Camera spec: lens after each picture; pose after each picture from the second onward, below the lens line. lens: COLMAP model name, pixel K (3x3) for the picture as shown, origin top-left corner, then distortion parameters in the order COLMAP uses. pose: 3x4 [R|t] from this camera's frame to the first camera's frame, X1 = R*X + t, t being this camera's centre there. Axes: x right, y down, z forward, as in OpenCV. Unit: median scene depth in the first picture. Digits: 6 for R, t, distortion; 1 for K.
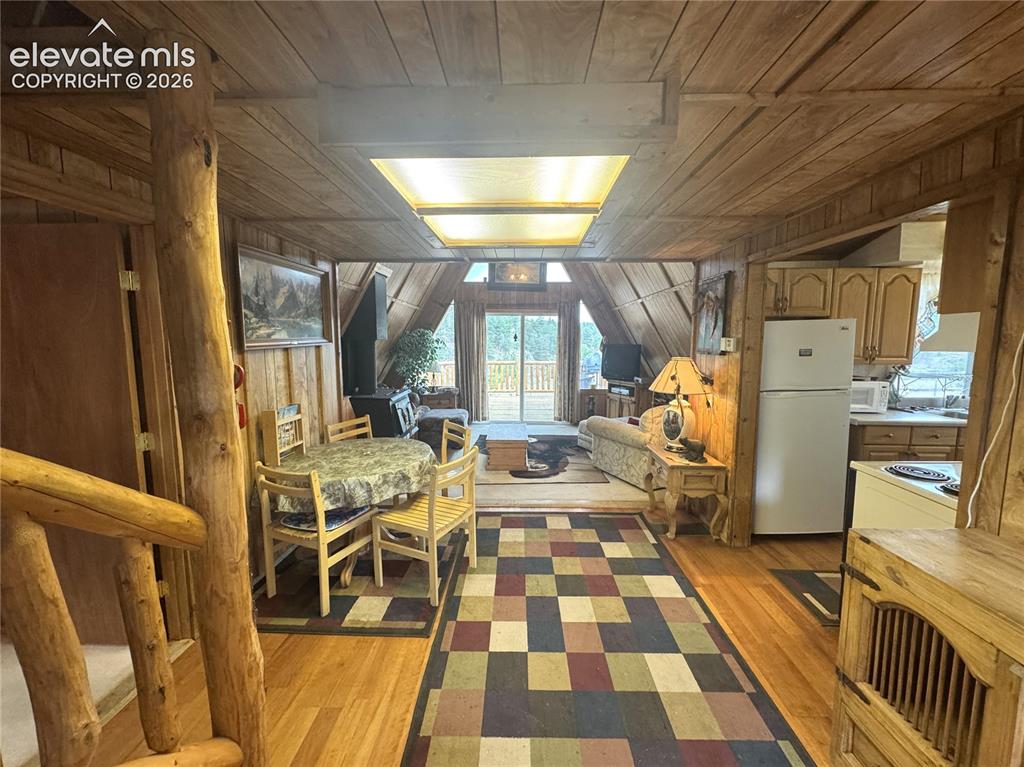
lens RADIAL K [[409.3, 0, 514.9], [0, 409.3, 385.5], [0, 0, 1]] dist [-0.003329, 0.000395]
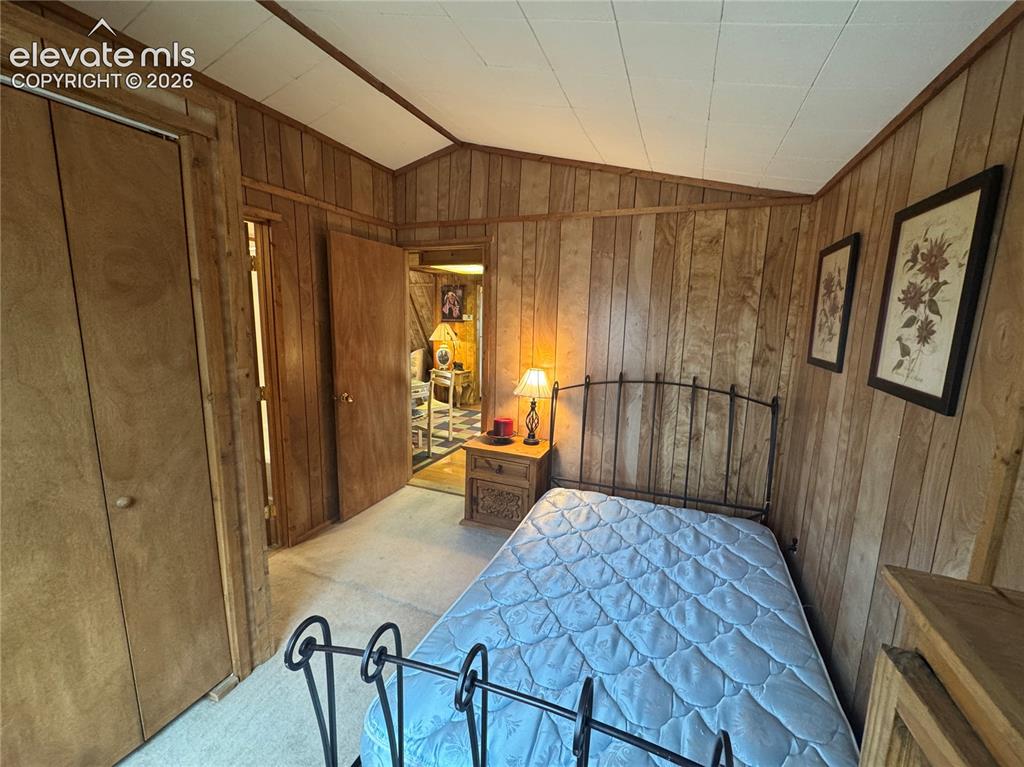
lens RADIAL K [[409.3, 0, 507.2], [0, 409.3, 379.8], [0, 0, 1]] dist [-0.003329, 0.000395]
pose [[0.377914, -0.134919, 0.915957, -1.614609], [0.087364, 0.990107, 0.109796, 0.014106], [-0.921710, 0.038529, 0.385962, -0.082859]]
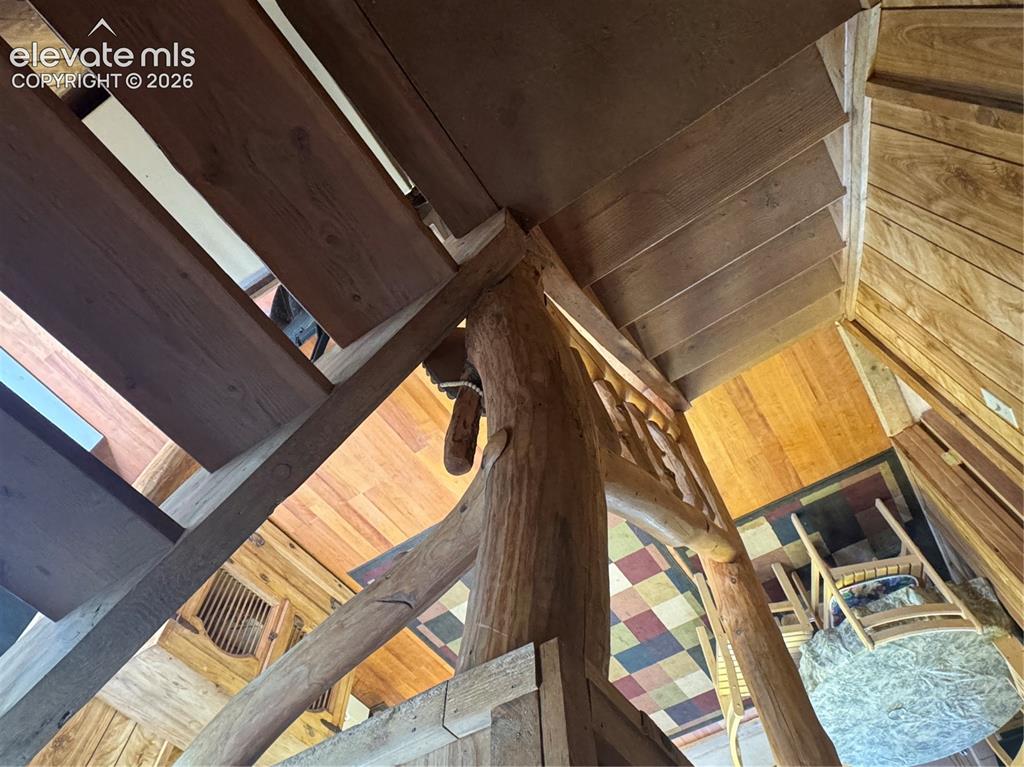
lens RADIAL K [[630.9, 0, 520.0], [0, 630.9, 394.3], [0, 0, 1]] dist [-0.011027, 0.006818]
pose [[-0.819634, 0.504679, 0.271109, -0.379706], [-0.083489, -0.573406, 0.815006, -0.311858], [0.566772, 0.645372, 0.512118, -0.210102]]
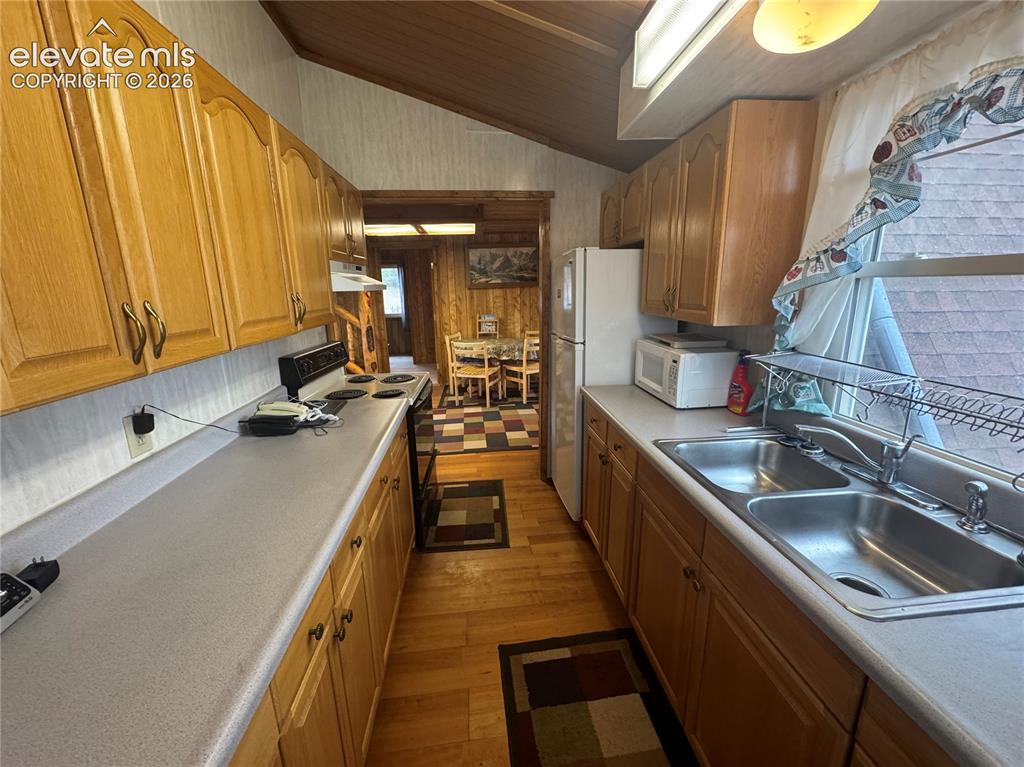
lens RADIAL K [[409.3, 0, 502.8], [0, 409.3, 385.3], [0, 0, 1]] dist [-0.003329, 0.000395]
pose [[0.100015, 0.230567, -0.967903, 1.592937], [-0.093272, 0.970669, 0.221589, -0.070069], [0.990604, 0.068116, 0.118587, 0.791407]]
